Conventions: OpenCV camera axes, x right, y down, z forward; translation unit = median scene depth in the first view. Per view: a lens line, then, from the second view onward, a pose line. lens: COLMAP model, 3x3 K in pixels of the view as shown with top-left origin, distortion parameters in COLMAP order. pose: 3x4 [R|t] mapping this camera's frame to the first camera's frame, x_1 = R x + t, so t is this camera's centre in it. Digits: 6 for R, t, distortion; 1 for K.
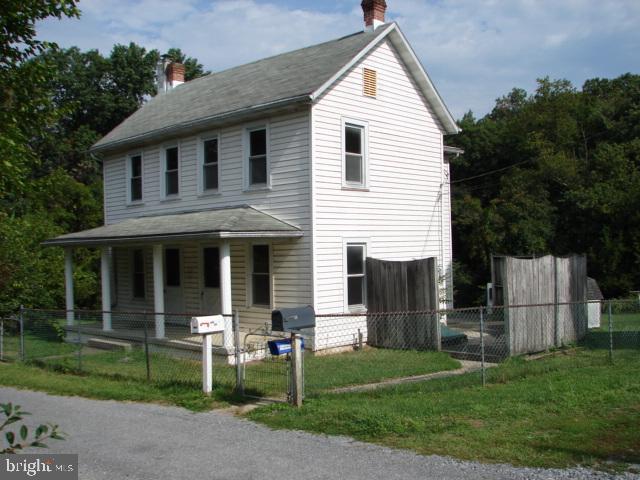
lens RADIAL K [[733.3, 0, 317.2], [0, 733.3, 240.0], [0, 0, 1]] dist [-0.088503, 0.000000]
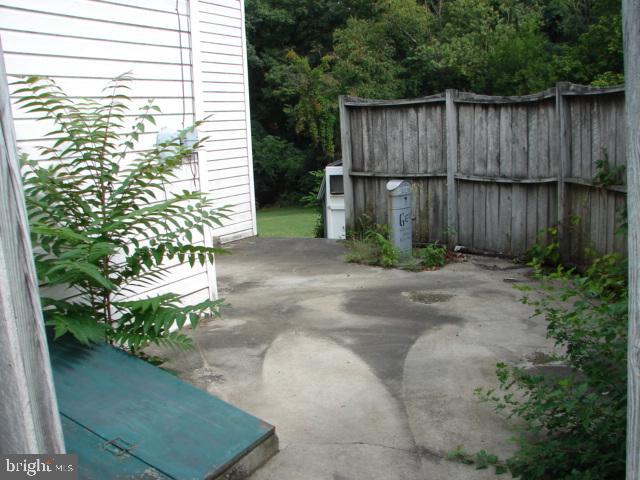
lens RADIAL K [[733.3, 0, 320.2], [0, 733.3, 239.7], [0, 0, 1]] dist [-0.088503, 0.000000]
pose [[0.971386, -0.042090, 0.233747, 0.049625], [0.004931, 0.987534, 0.157330, 0.014049], [-0.237455, -0.151676, 0.959484, 0.239133]]
